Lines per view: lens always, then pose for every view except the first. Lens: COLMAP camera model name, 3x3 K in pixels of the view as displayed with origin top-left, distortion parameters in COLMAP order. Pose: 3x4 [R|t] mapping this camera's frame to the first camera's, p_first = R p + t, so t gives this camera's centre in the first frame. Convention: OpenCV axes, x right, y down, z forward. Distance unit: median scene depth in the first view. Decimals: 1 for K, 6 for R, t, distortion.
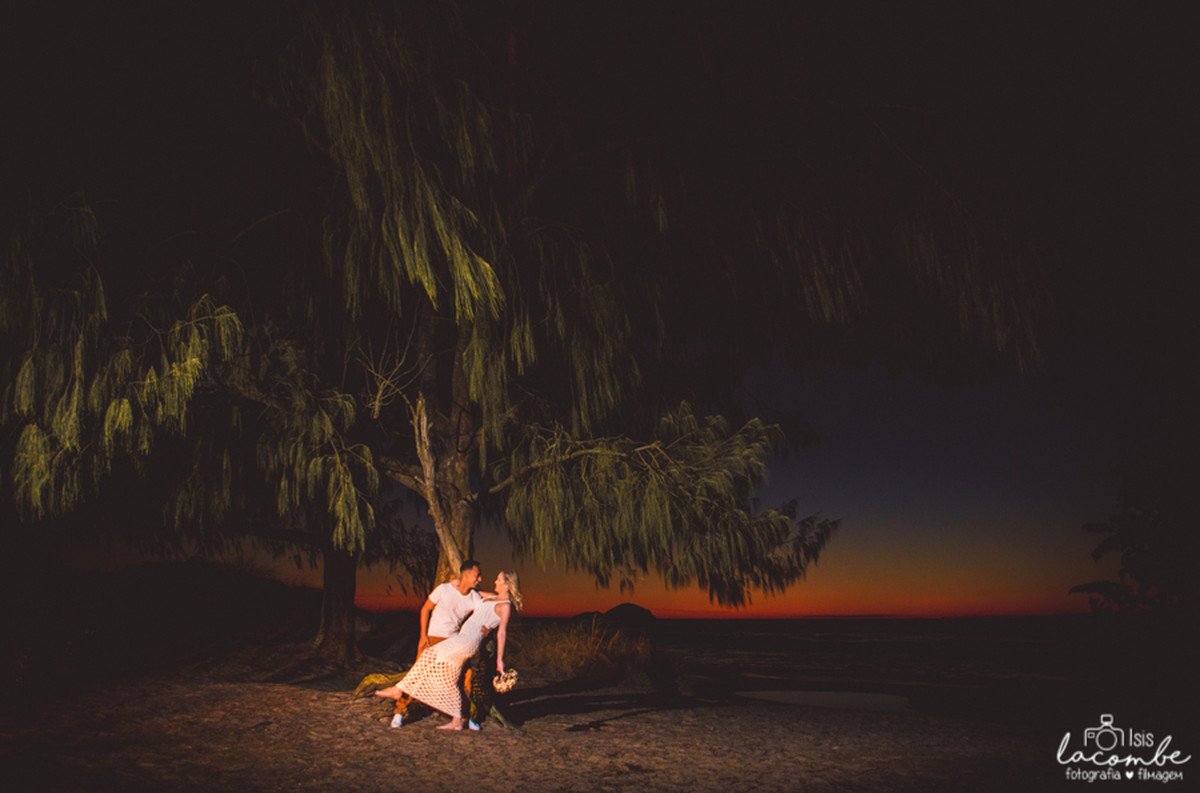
lens RADIAL K [[905.7, 0, 600.0], [0, 905.7, 396.5], [0, 0, 1]] dist [-0.122798, 0.101514]
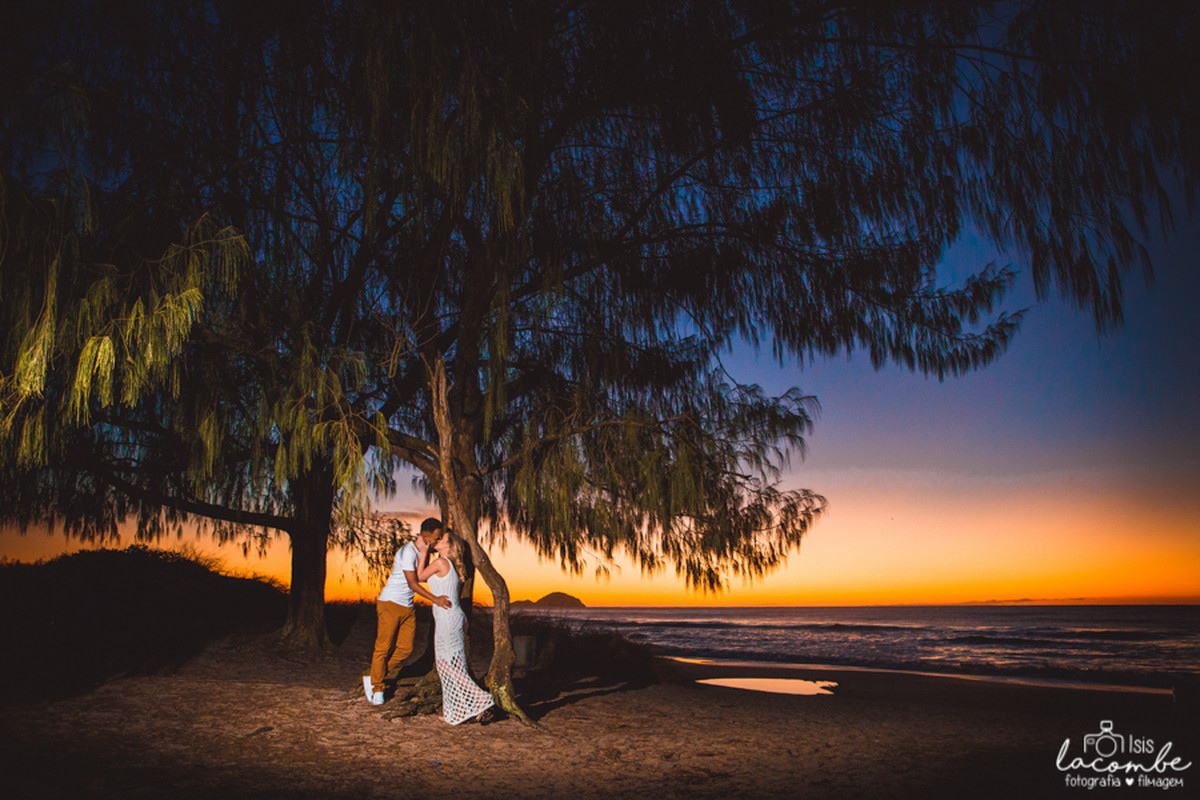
lens RADIAL K [[877.0, 0, 604.7], [0, 877.0, 425.9], [0, 0, 1]] dist [-0.065713, 0.004020]
pose [[0.996292, 0.013763, 0.084933, -0.098558], [-0.016936, 0.999181, 0.036744, 0.031474], [-0.084358, -0.038046, 0.995709, 0.116935]]
